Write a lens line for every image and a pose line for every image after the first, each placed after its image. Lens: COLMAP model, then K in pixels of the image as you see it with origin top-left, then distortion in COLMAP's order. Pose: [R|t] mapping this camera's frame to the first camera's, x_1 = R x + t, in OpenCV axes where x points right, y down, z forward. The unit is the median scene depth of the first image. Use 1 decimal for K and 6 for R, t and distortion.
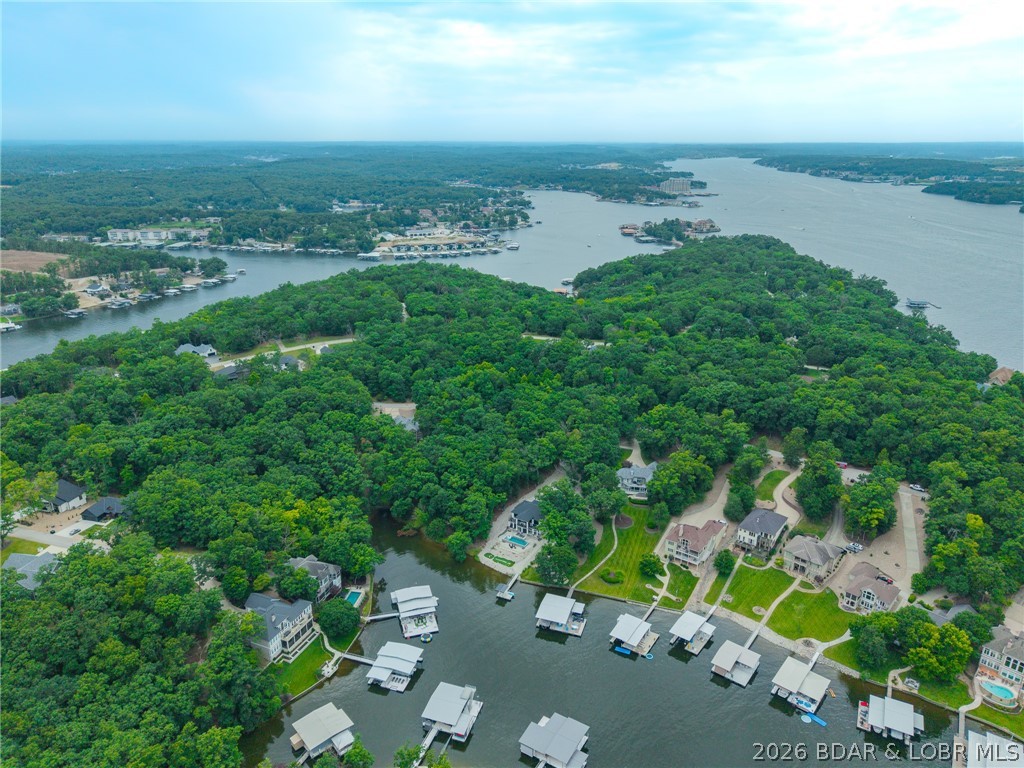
lens RADIAL K [[708.6, 0, 507.7], [0, 708.6, 417.0], [0, 0, 1]] dist [0.007658, -0.007545]
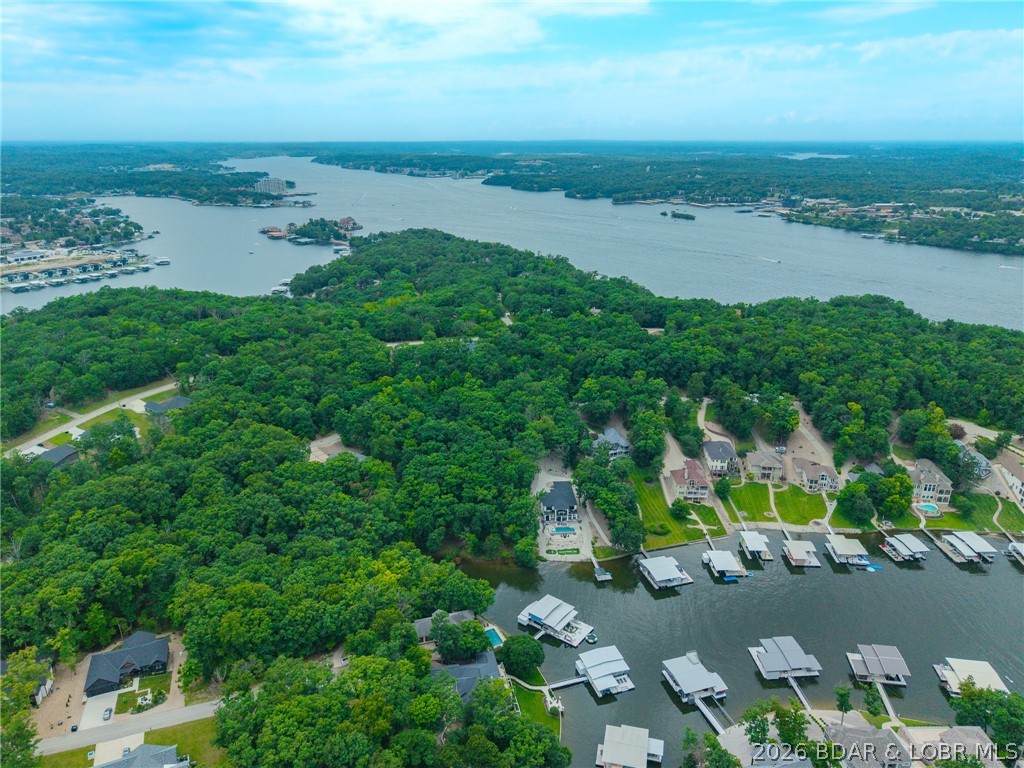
lens RADIAL K [[708.6, 0, 507.7], [0, 708.6, 417.0], [0, 0, 1]] dist [0.007658, -0.007545]
pose [[0.792374, -0.221489, 0.568406, -0.186736], [0.220782, 0.972717, 0.071259, -0.023451], [-0.568681, 0.069030, 0.819656, 0.060409]]
